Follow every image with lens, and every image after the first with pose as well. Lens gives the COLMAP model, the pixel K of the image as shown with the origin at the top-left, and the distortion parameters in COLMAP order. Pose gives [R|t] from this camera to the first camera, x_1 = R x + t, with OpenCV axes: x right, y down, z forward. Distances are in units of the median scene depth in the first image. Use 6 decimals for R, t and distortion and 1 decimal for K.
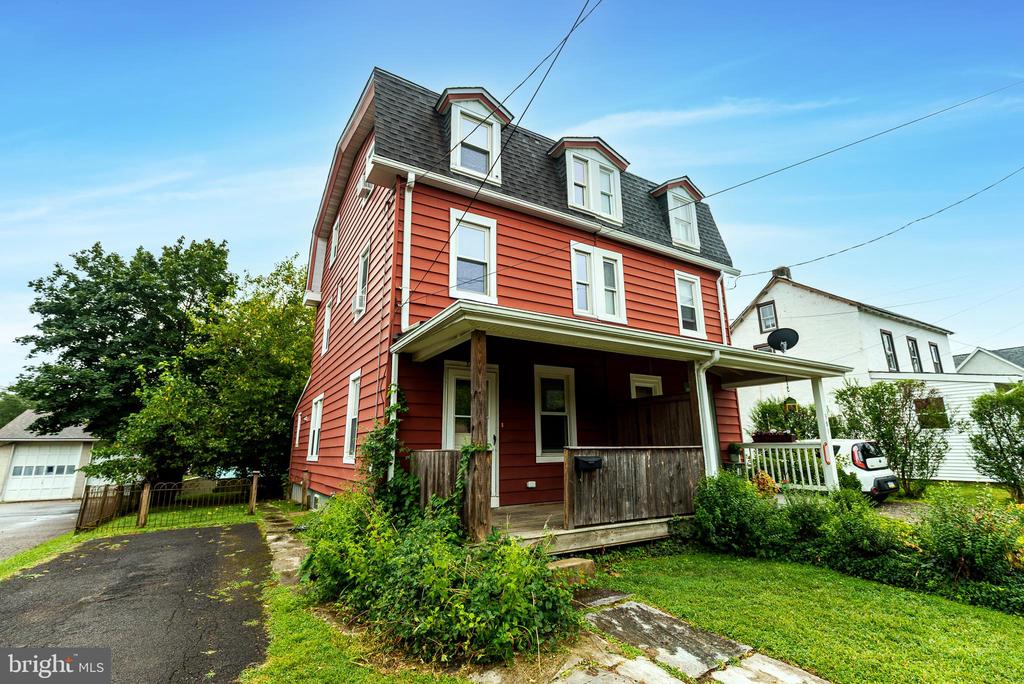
lens RADIAL K [[452.6, 0, 512.0], [0, 452.6, 342.0], [0, 0, 1]] dist [0.002268, 0.000136]
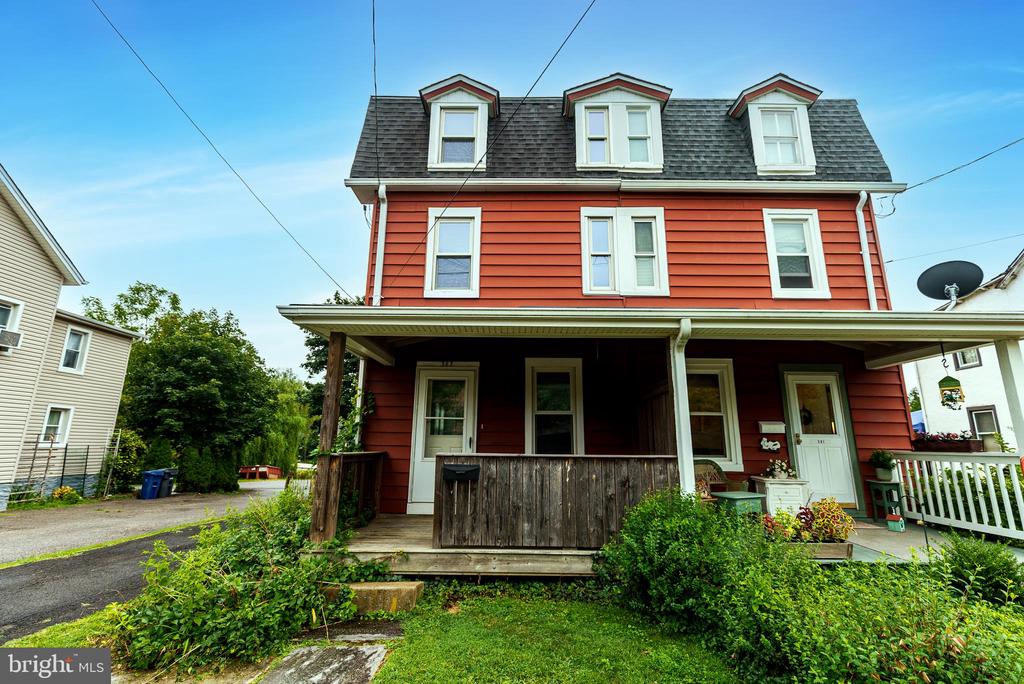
lens RADIAL K [[452.6, 0, 512.0], [0, 452.6, 342.0], [0, 0, 1]] dist [0.002268, 0.000136]
pose [[0.855763, -0.097889, -0.508024, 0.471608], [0.101390, 0.994628, -0.020859, 0.033838], [0.507337, -0.033658, 0.861090, 0.217004]]
